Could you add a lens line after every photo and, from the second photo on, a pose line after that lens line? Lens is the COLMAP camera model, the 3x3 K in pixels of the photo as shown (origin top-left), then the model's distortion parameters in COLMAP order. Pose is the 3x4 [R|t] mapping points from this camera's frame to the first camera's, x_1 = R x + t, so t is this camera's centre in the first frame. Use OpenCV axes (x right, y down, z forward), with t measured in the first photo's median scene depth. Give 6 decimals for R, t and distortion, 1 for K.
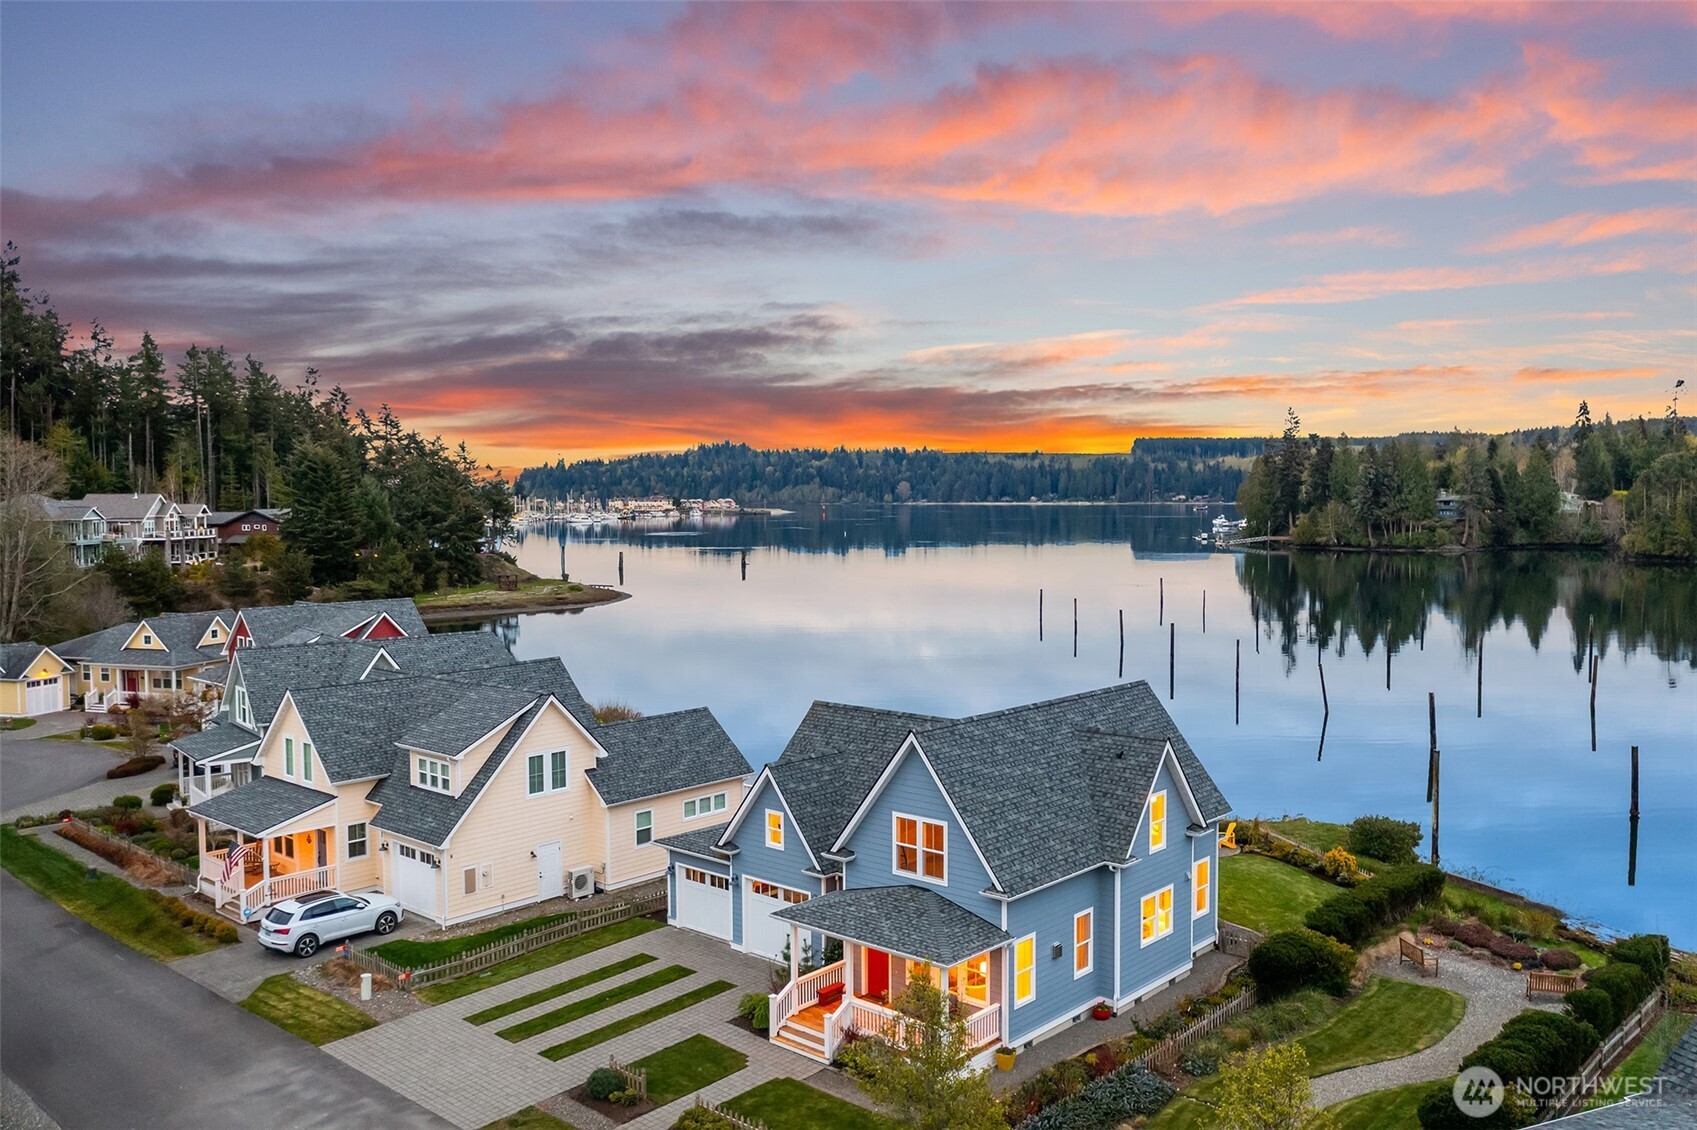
lens RADIAL K [[1341.8, 0, 840.1], [0, 1341.8, 567.1], [0, 0, 1]] dist [-0.020661, 0.013452]
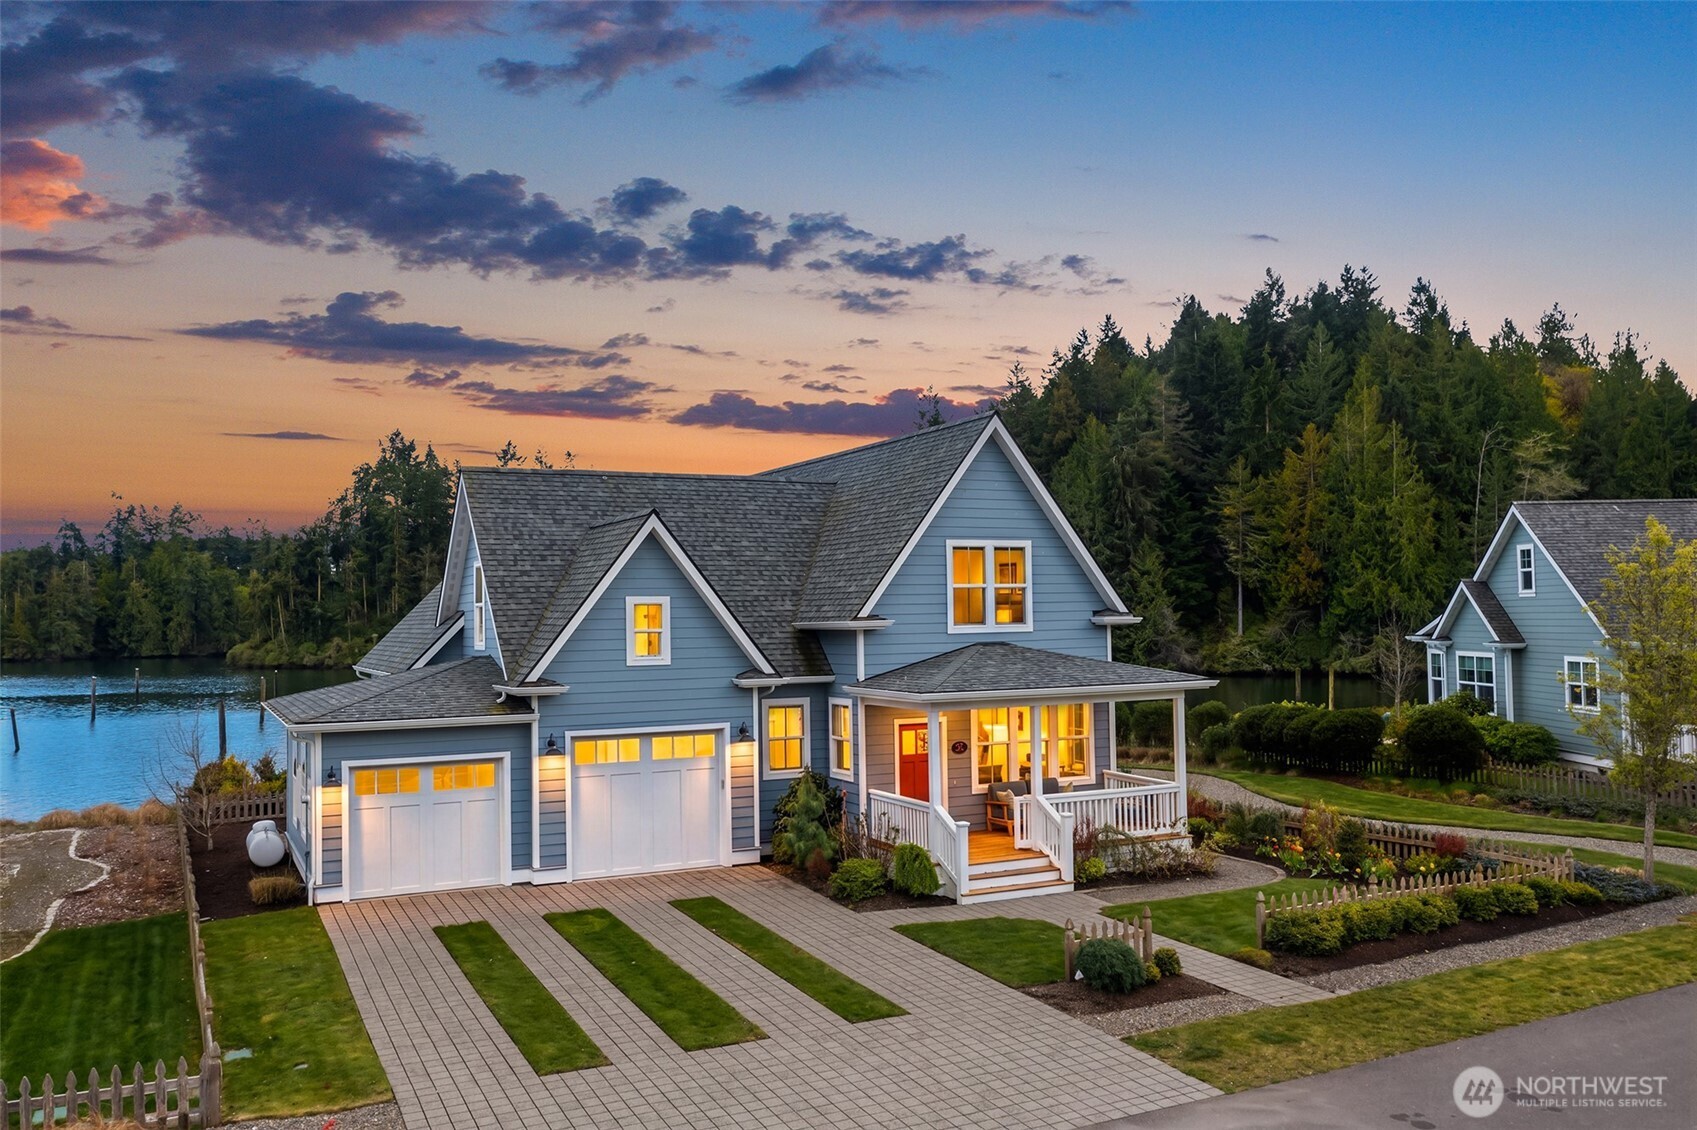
lens RADIAL K [[1341.8, 0, 840.1], [0, 1341.8, 567.1], [0, 0, 1]] dist [-0.020661, 0.013452]
pose [[0.359949, 0.037123, 0.932233, -0.524235], [0.063811, 0.995889, -0.064296, 0.203325], [-0.930787, 0.082631, 0.356100, 0.699072]]
